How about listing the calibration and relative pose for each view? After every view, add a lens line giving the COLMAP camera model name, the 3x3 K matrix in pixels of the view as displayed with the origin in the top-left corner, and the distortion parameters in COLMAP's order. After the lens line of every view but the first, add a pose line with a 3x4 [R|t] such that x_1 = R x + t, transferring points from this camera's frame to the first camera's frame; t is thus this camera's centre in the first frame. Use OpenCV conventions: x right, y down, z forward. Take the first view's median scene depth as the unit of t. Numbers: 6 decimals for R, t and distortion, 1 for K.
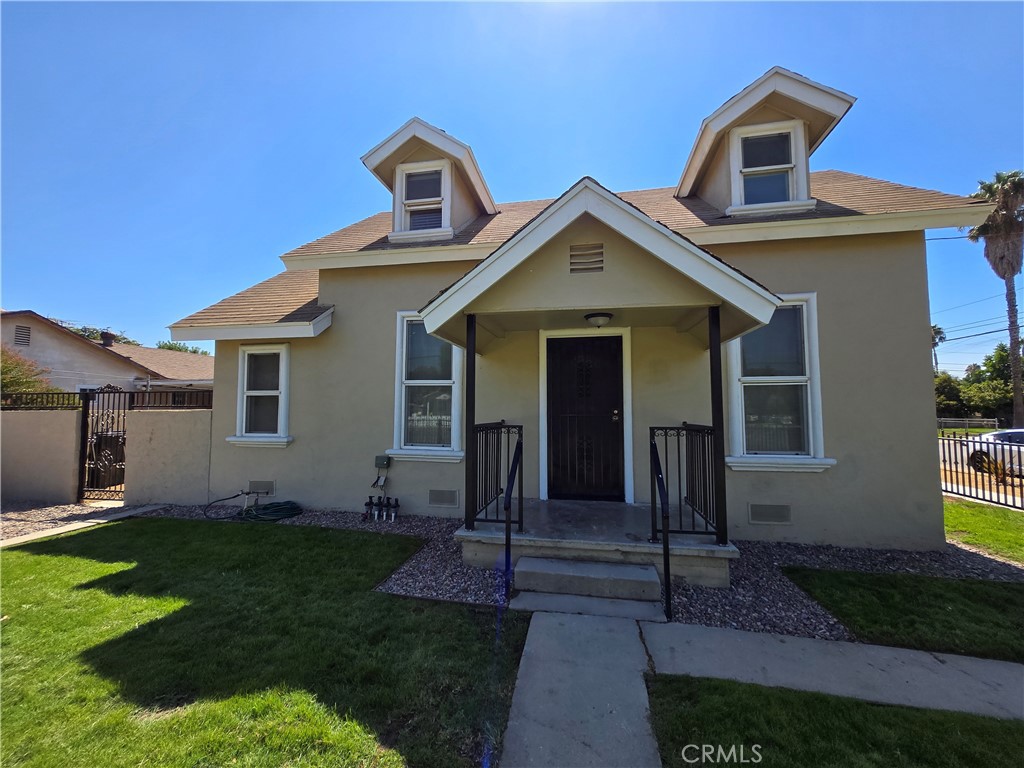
lens RADIAL K [[399.2, 0, 515.3], [0, 399.2, 387.3], [0, 0, 1]] dist [0.000475, -0.000106]
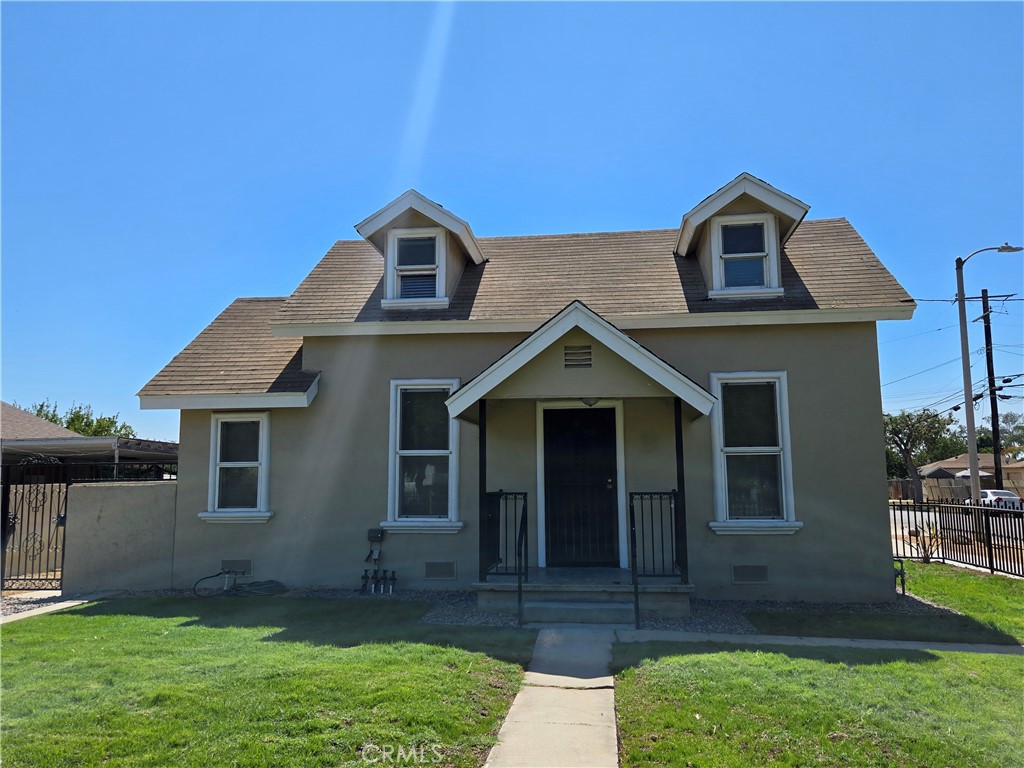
lens RADIAL K [[761.9, 0, 514.8], [0, 761.9, 387.2], [0, 0, 1]] dist [0.034150, -0.021610]
pose [[0.997809, -0.001226, 0.066146, -0.122144], [0.005434, 0.997969, -0.063463, -0.054562], [-0.065934, 0.063683, 0.995790, -0.933831]]
